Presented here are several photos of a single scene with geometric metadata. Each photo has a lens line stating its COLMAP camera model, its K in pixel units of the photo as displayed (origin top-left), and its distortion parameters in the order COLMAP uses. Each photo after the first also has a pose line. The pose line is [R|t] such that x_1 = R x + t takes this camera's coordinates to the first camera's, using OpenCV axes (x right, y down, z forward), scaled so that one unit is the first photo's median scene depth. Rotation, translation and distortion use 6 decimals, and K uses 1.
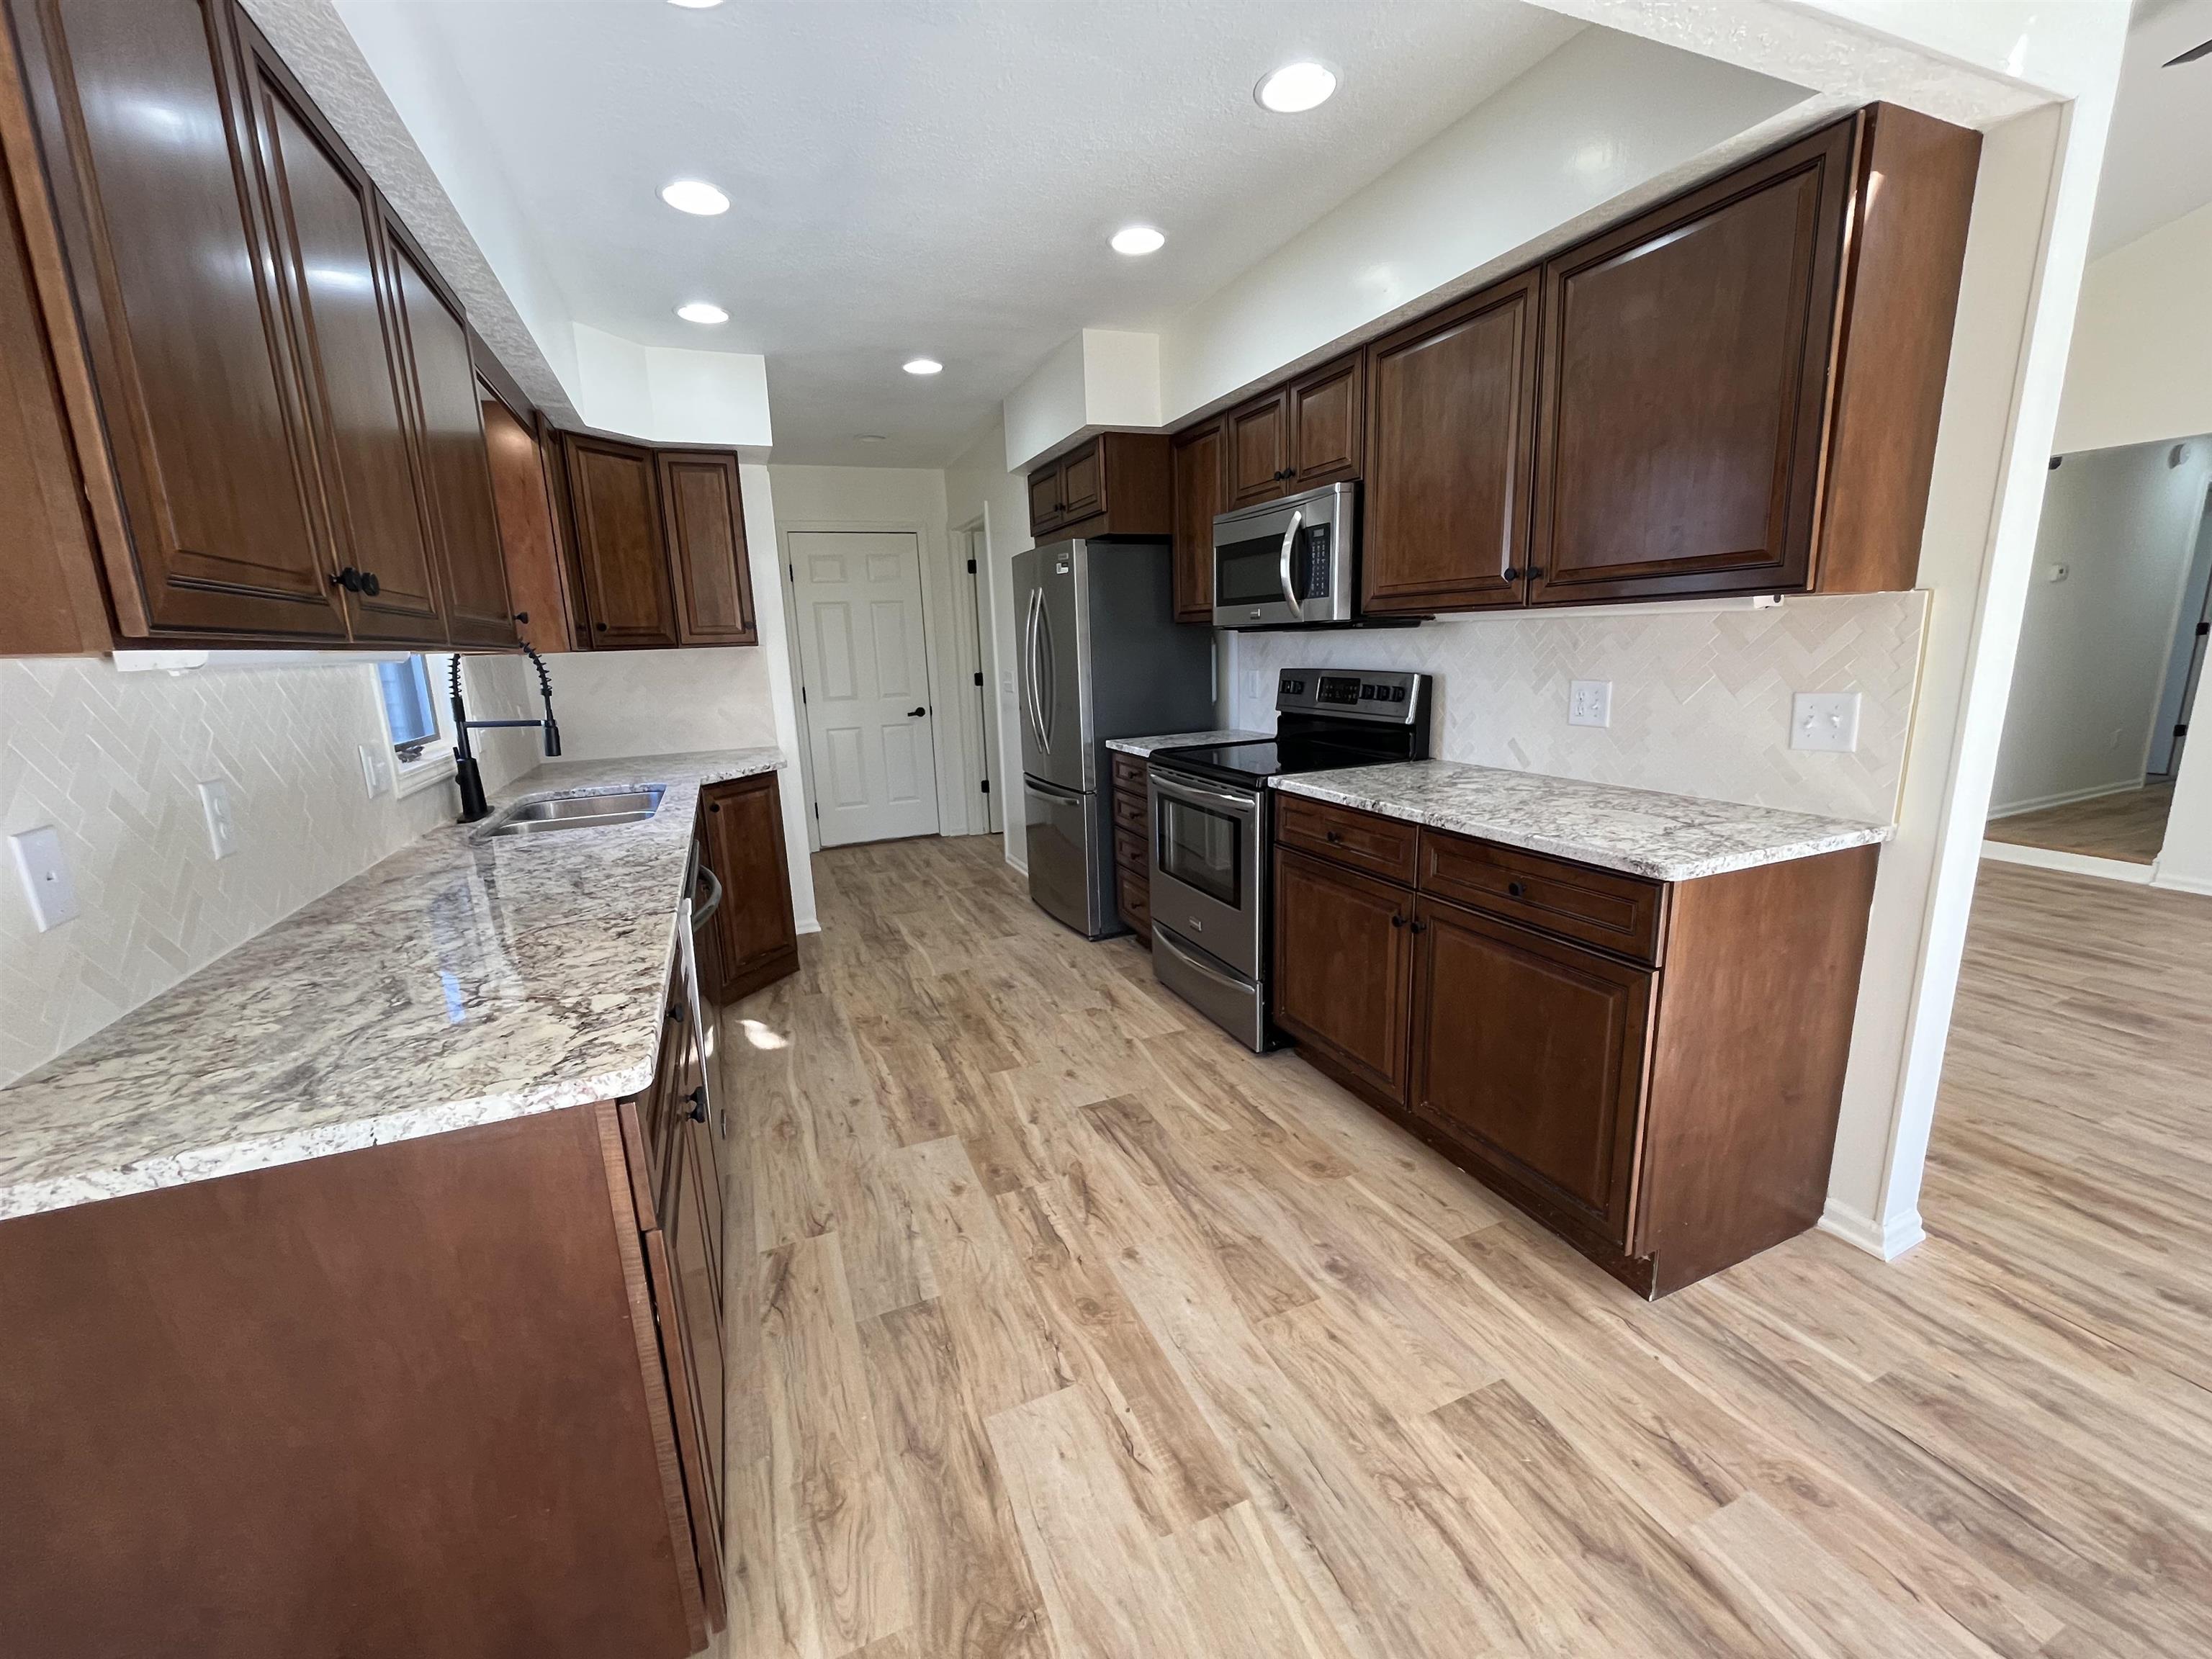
lens RADIAL K [[893.2, 0, 1106.2], [0, 893.2, 831.9], [0, 0, 1]] dist [-0.002299, -0.000510]
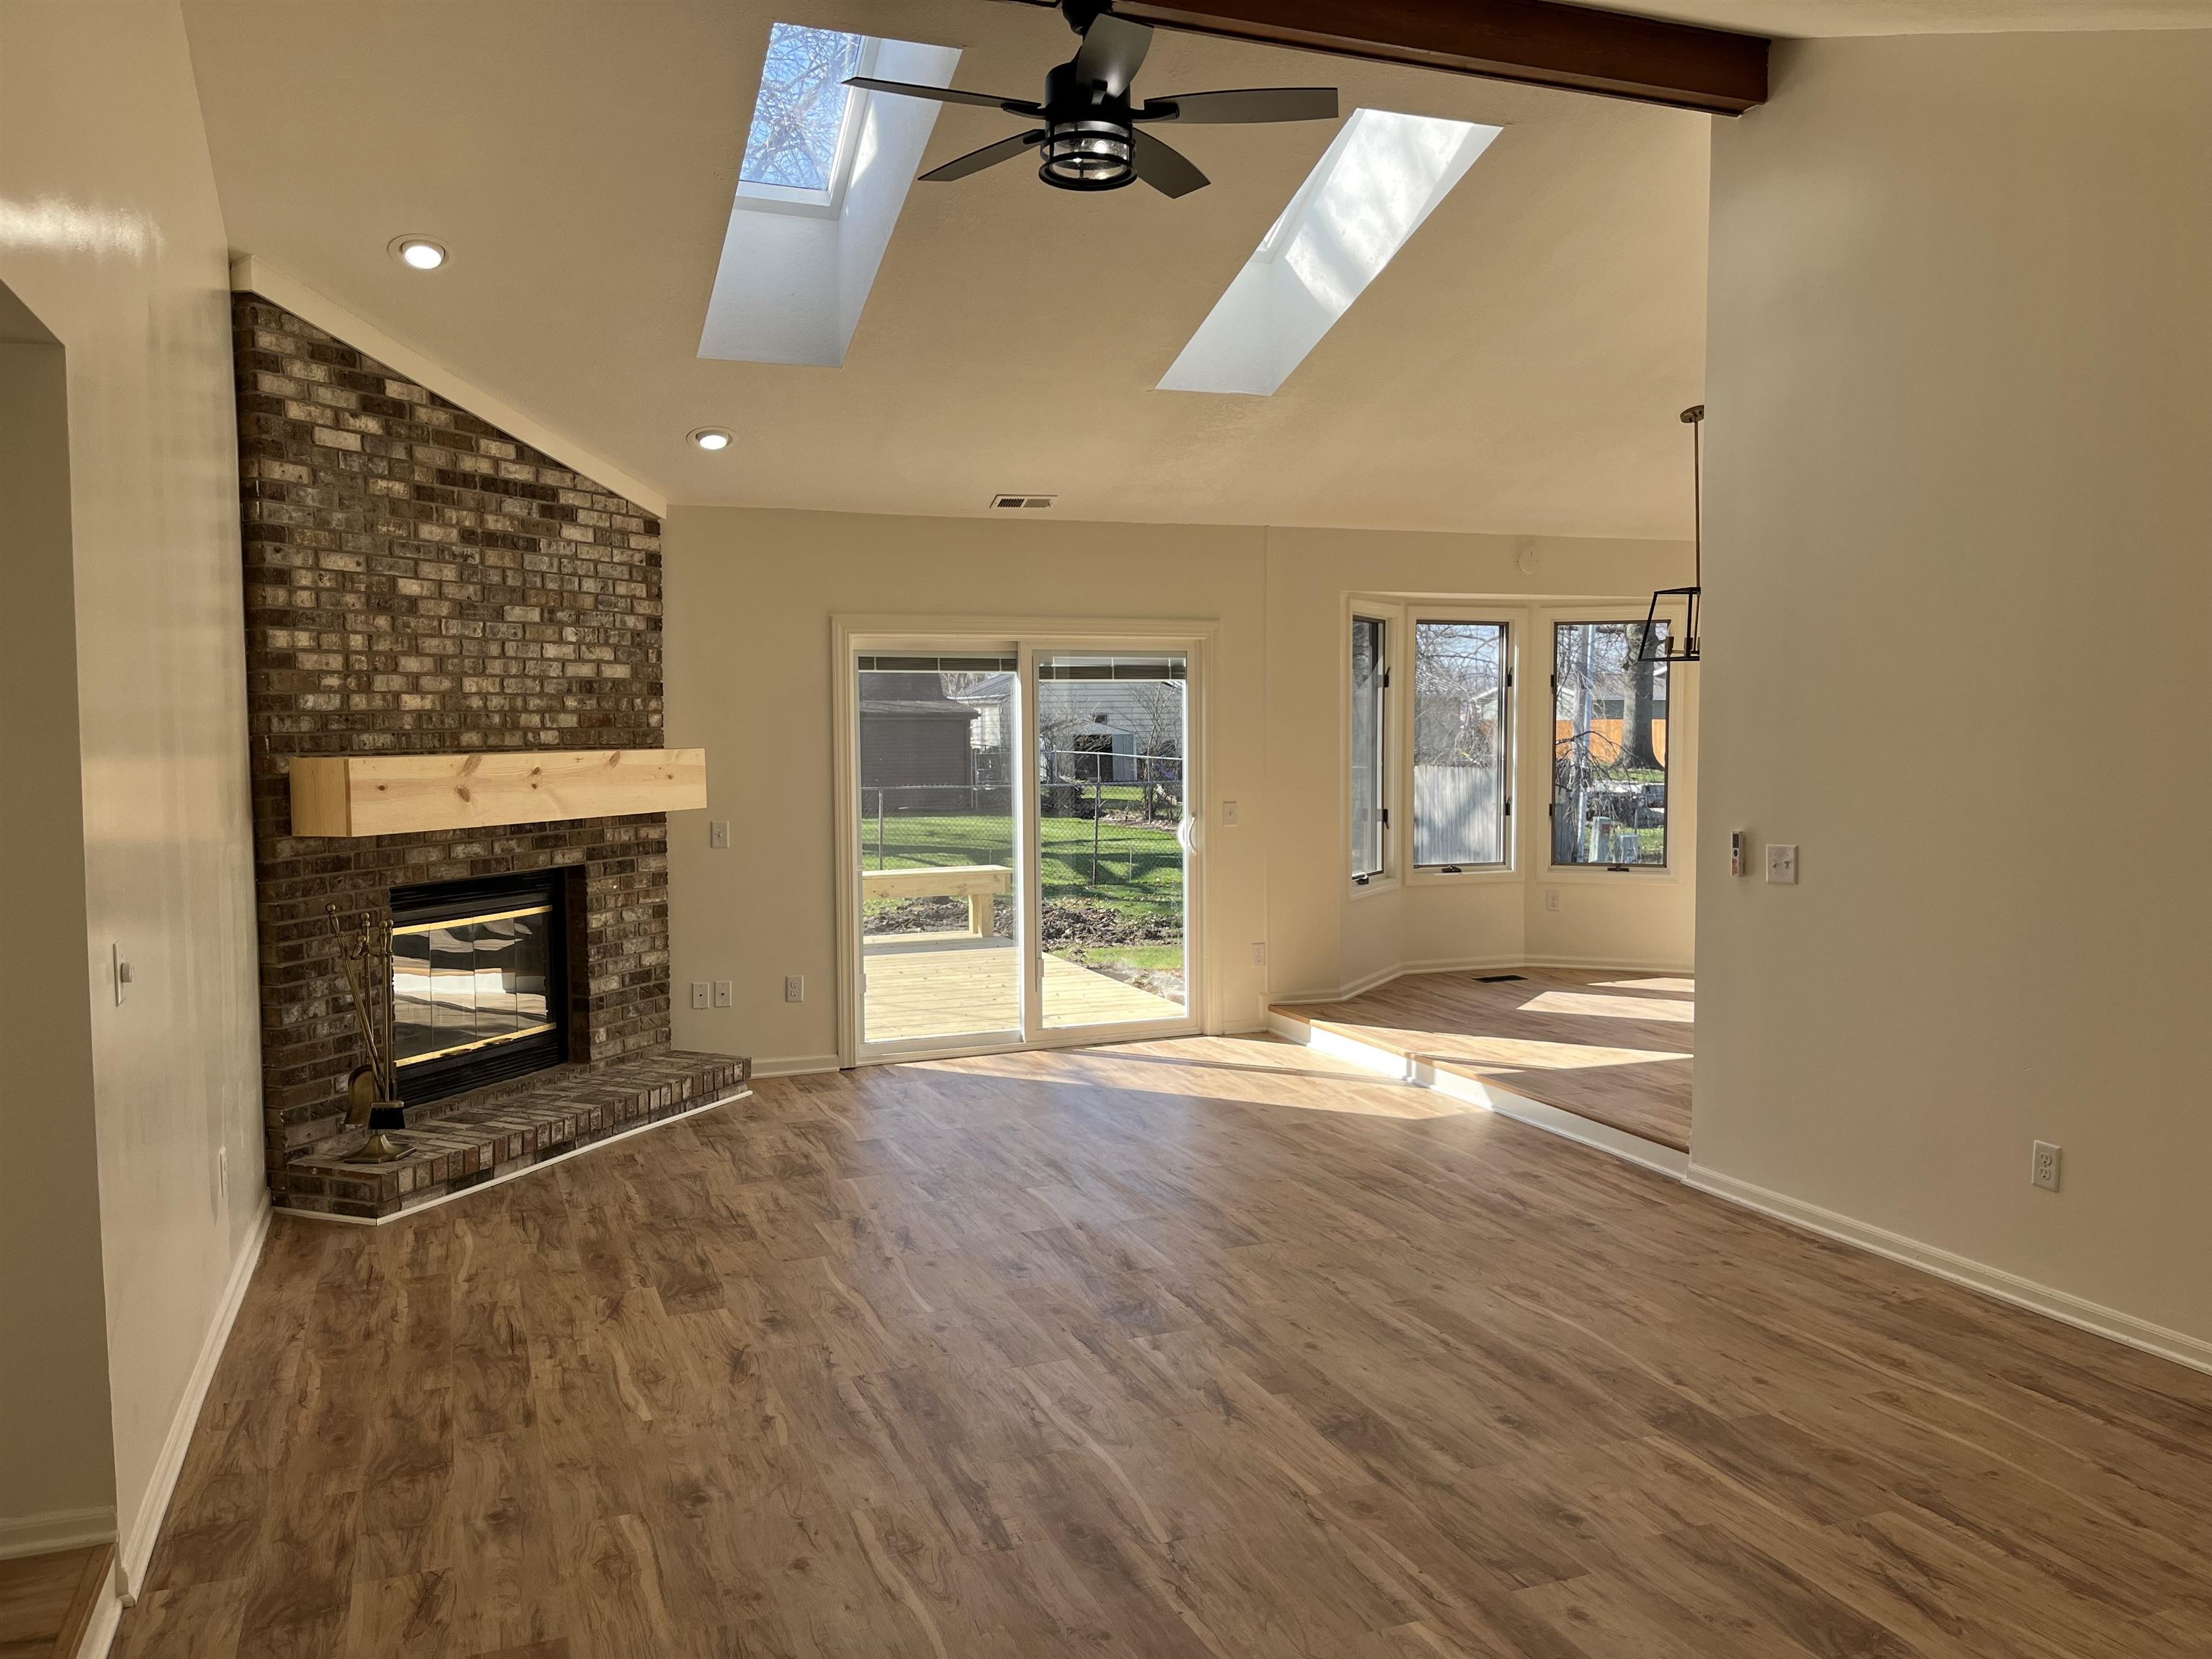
lens RADIAL K [[1677.5, 0, 1106.9], [0, 1677.5, 841.4], [0, 0, 1]] dist [0.052032, -0.075863]
pose [[-0.998911, 0.040673, 0.022878, 1.269747], [0.045485, 0.958197, 0.282471, -0.649541], [-0.010433, 0.283204, -0.959003, 2.547689]]
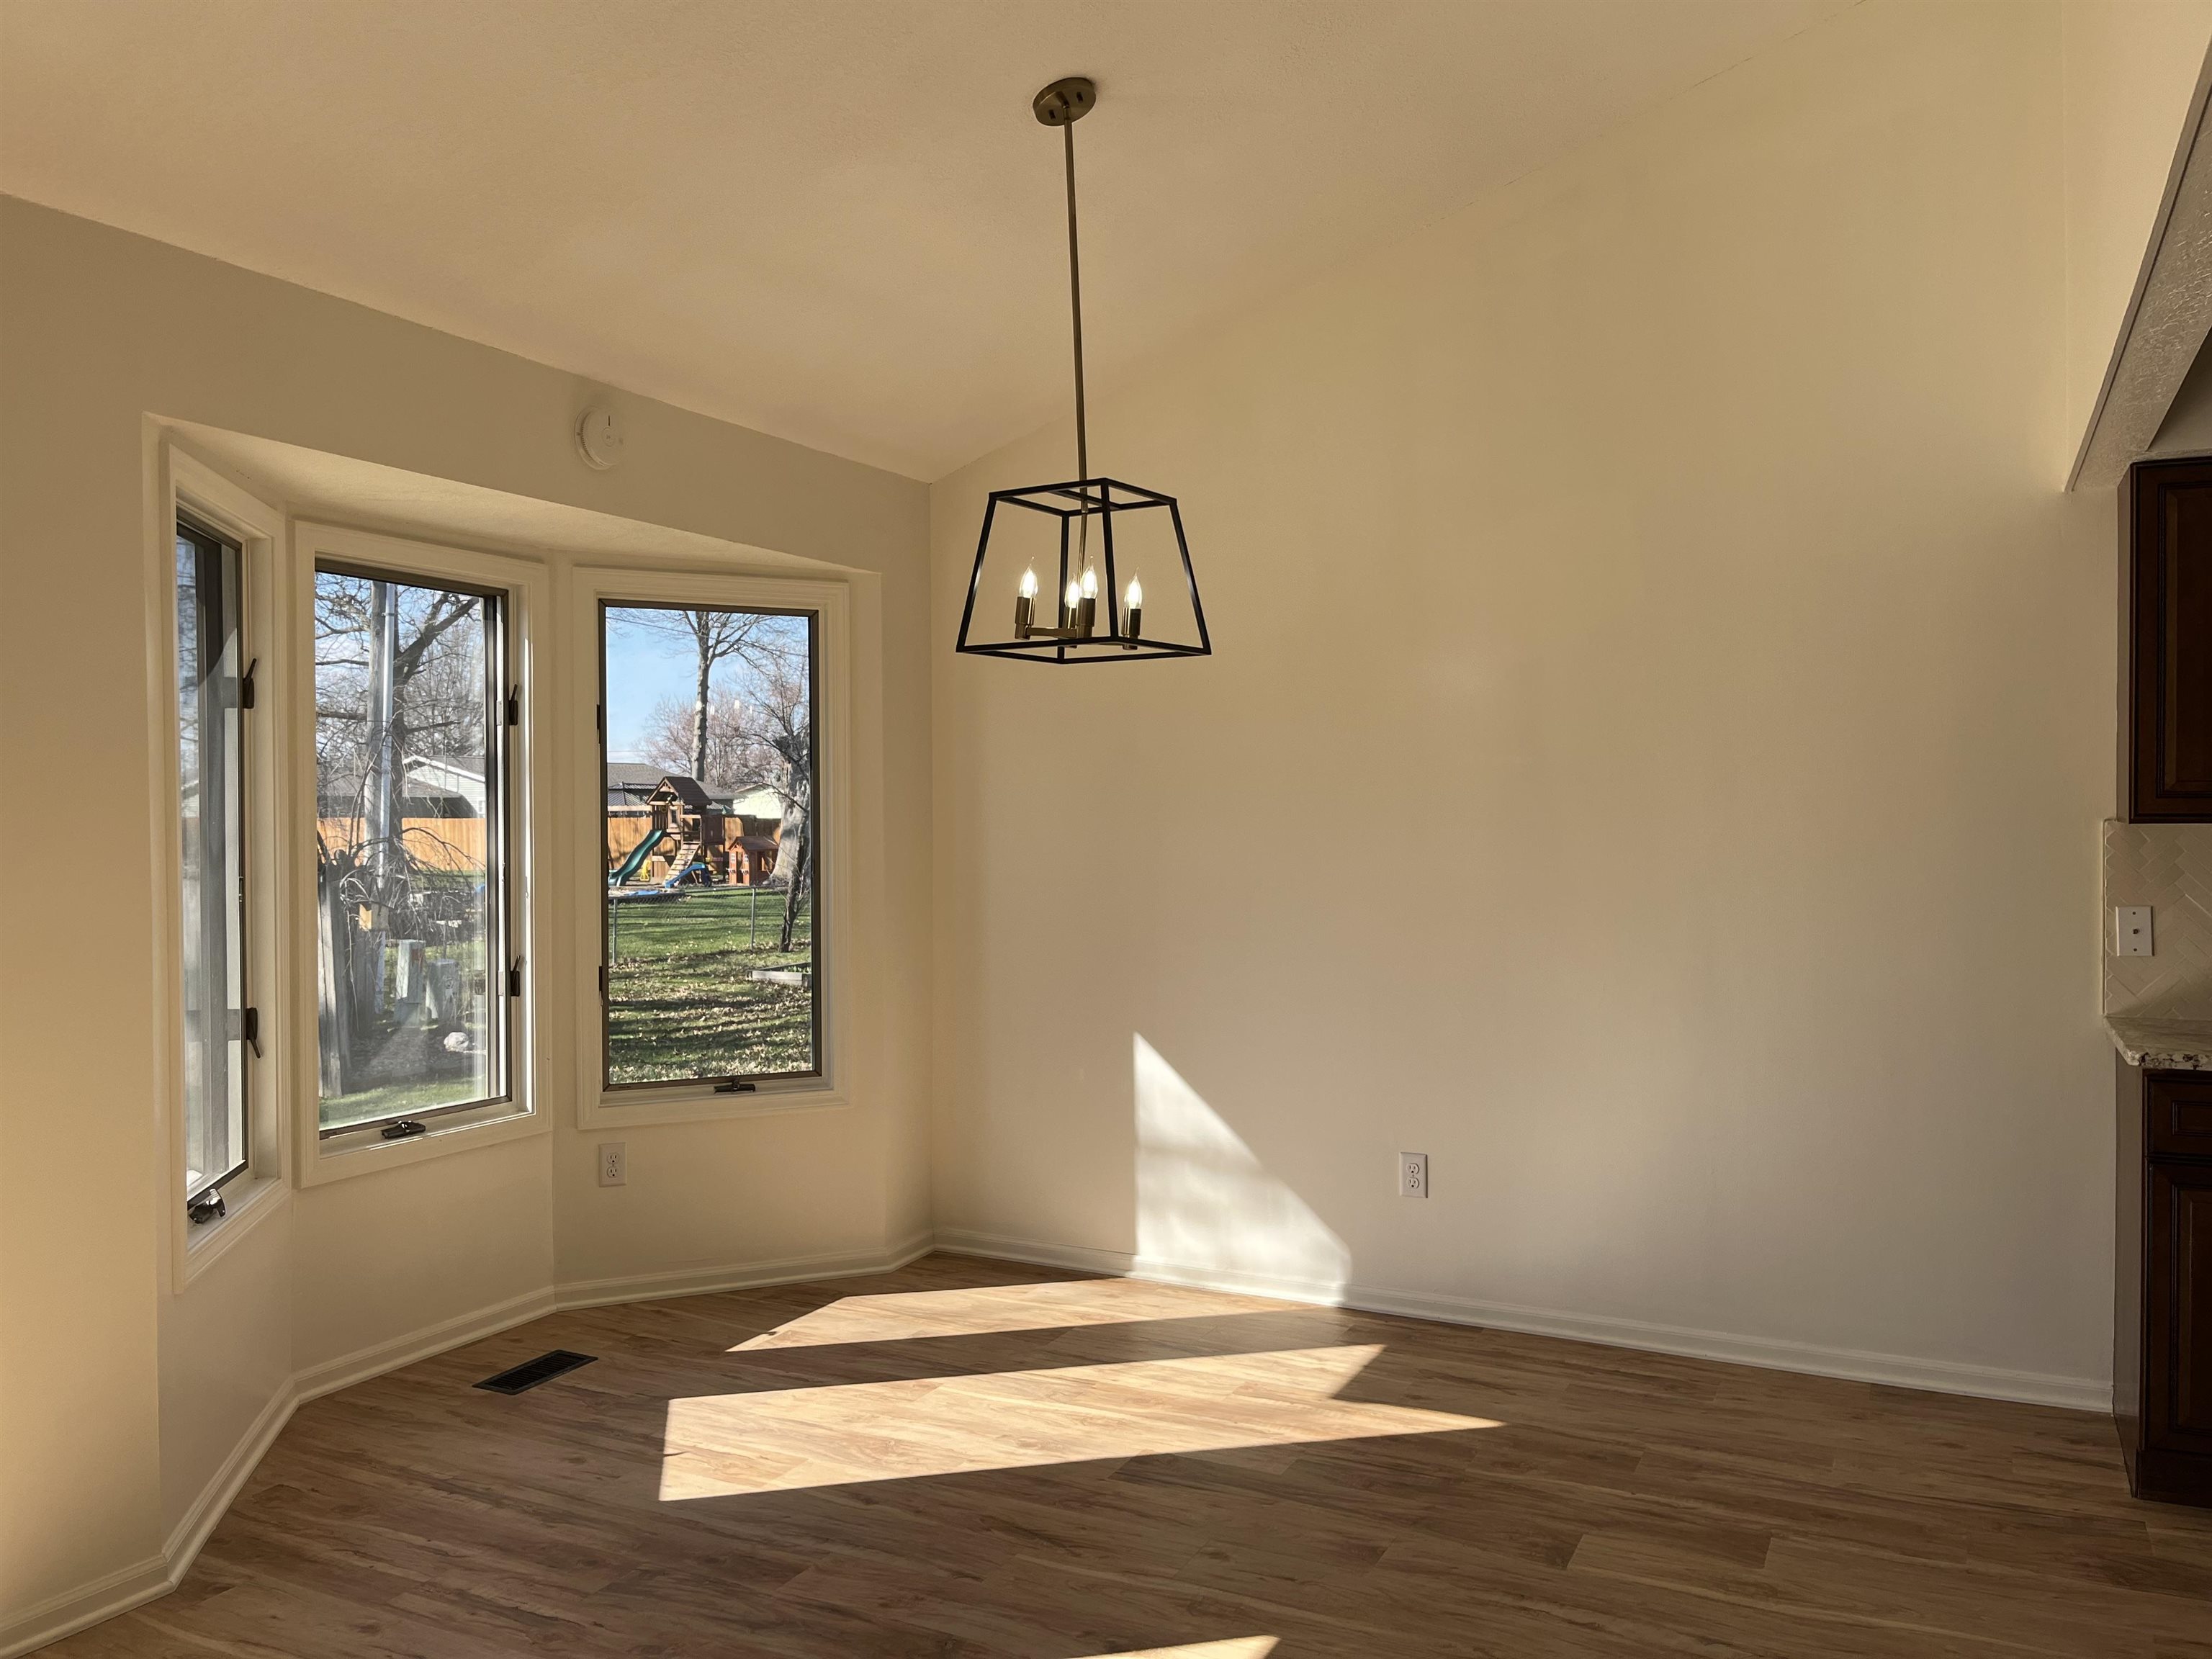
lens RADIAL K [[1677.5, 0, 1090.3], [0, 1677.5, 828.2], [0, 0, 1]] dist [0.052032, -0.075863]
pose [[-0.763178, 0.045201, -0.644605, 1.144225], [-0.106592, 0.975079, 0.194574, -0.218450], [0.637336, 0.217204, -0.739341, 0.717131]]
